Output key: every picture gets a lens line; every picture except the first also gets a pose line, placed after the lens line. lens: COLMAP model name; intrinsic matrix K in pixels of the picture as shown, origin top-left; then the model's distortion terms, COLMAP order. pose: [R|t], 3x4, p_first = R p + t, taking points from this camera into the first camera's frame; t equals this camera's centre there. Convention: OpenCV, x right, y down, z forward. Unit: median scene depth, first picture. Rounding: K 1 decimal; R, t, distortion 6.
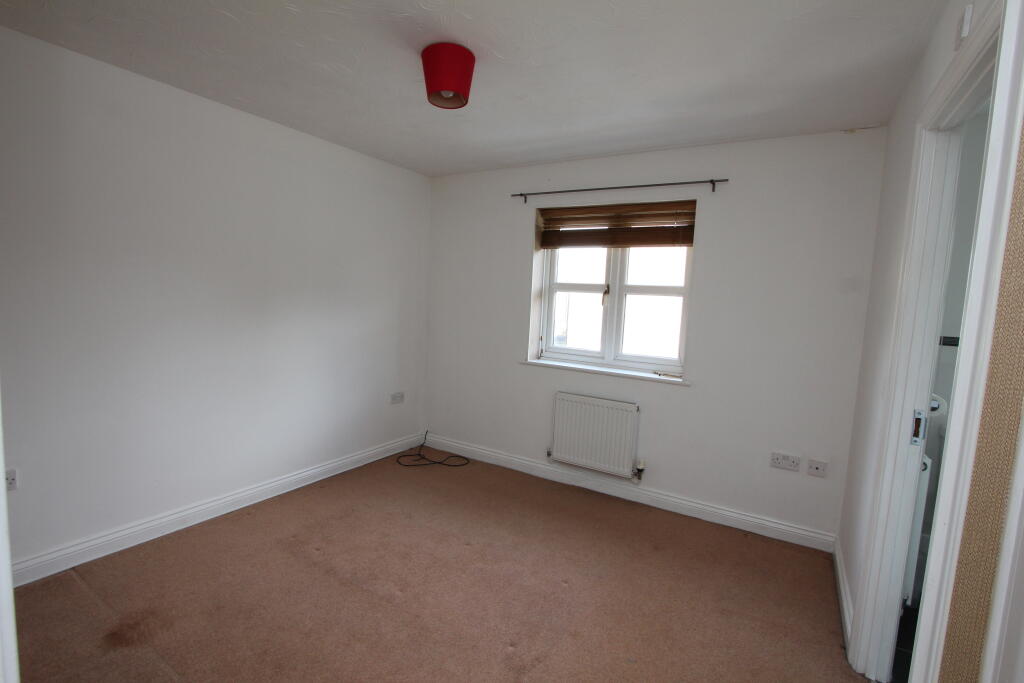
lens RADIAL K [[479.3, 0, 508.7], [0, 479.3, 341.0], [0, 0, 1]] dist [-0.026469, 0.006845]
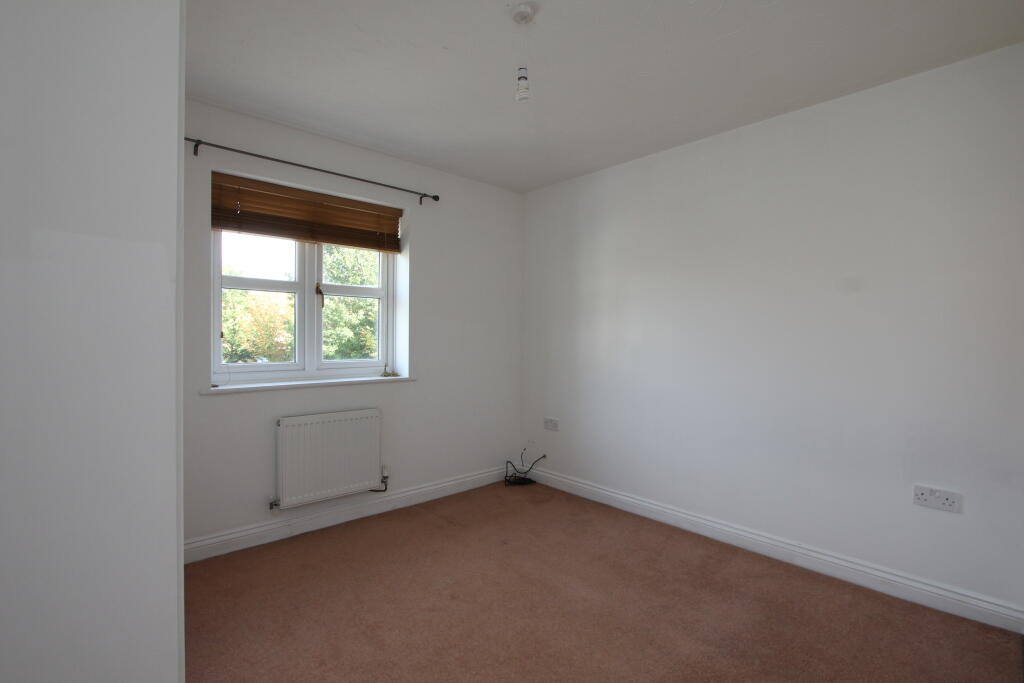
lens RADIAL K [[479.3, 0, 508.7], [0, 479.3, 341.0], [0, 0, 1]] dist [-0.026469, 0.006845]
pose [[0.277219, -0.016920, 0.960658, -0.518474], [0.121971, 0.992376, -0.017718, 0.045166], [-0.953033, 0.122084, 0.277169, 0.432658]]
